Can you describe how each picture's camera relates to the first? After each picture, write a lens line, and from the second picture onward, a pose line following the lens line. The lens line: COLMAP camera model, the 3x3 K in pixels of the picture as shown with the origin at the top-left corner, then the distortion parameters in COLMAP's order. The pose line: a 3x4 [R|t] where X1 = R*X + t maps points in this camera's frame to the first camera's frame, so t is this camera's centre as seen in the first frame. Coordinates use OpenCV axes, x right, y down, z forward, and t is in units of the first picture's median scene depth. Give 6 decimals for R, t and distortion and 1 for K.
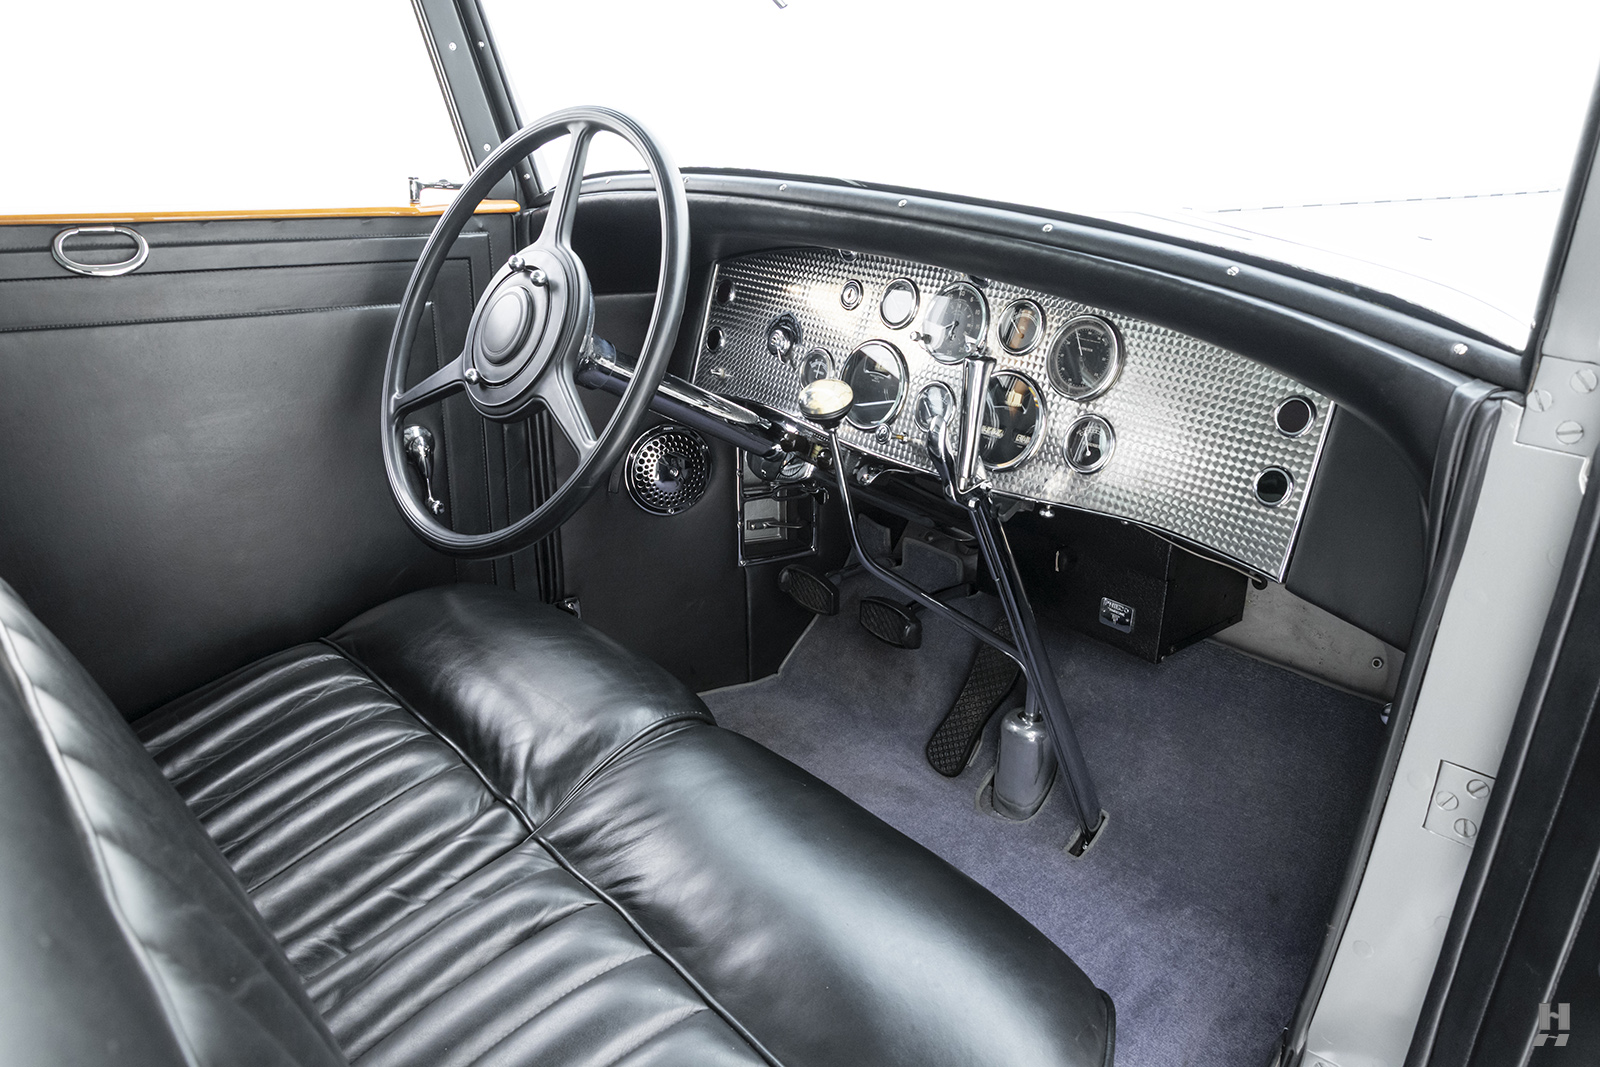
lens RADIAL K [[1264.1, 0, 801.9], [0, 1264.1, 530.4], [0, 0, 1]] dist [-0.042072, -0.001096]
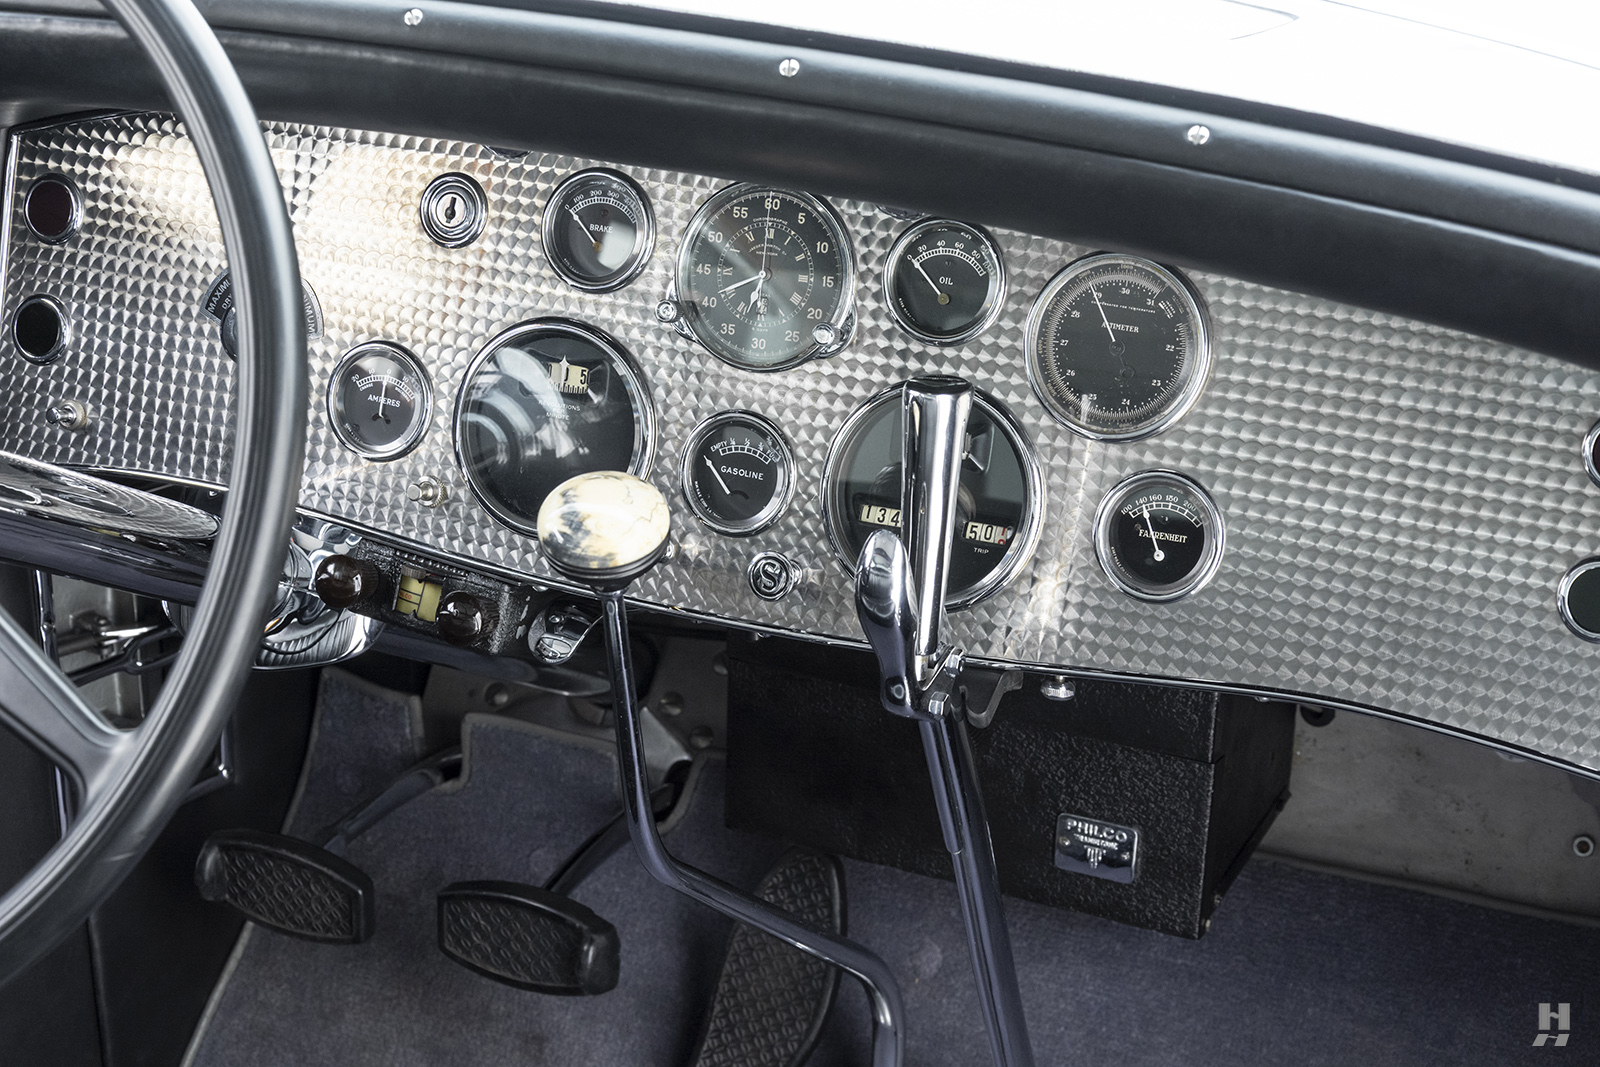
lens RADIAL K [[3078.7, 0, 799.0], [0, 3078.7, 534.9], [0, 0, 1]] dist [-0.015263, 0.000000]
pose [[0.905961, -0.148321, 0.396530, -0.299727], [0.135003, 0.988937, 0.061465, -0.141052], [-0.401259, -0.002152, 0.915962, 0.035381]]
